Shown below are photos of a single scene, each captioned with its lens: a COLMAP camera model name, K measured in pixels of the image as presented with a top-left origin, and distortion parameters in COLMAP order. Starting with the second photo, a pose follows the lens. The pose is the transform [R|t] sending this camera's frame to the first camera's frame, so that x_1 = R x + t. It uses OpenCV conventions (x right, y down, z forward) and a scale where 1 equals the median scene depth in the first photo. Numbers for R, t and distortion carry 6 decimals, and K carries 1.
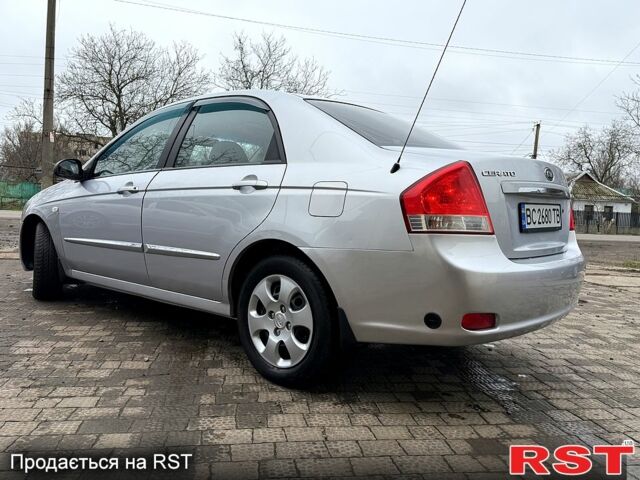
lens RADIAL K [[521.8, 0, 319.0], [0, 521.8, 239.7], [0, 0, 1]] dist [0.111379, -0.166745]
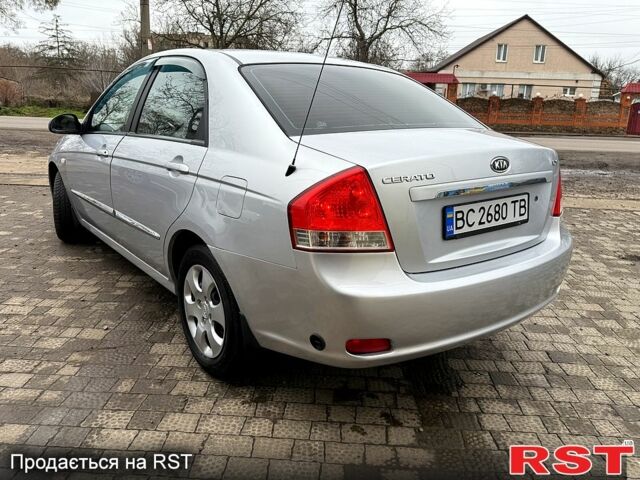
lens RADIAL K [[521.8, 0, 319.0], [0, 521.8, 239.7], [0, 0, 1]] dist [0.111379, -0.166745]
pose [[0.978394, 0.042886, -0.202253, 0.346516], [-0.003684, 0.981711, 0.190340, -0.173917], [0.206717, -0.185482, 0.960658, 0.125906]]
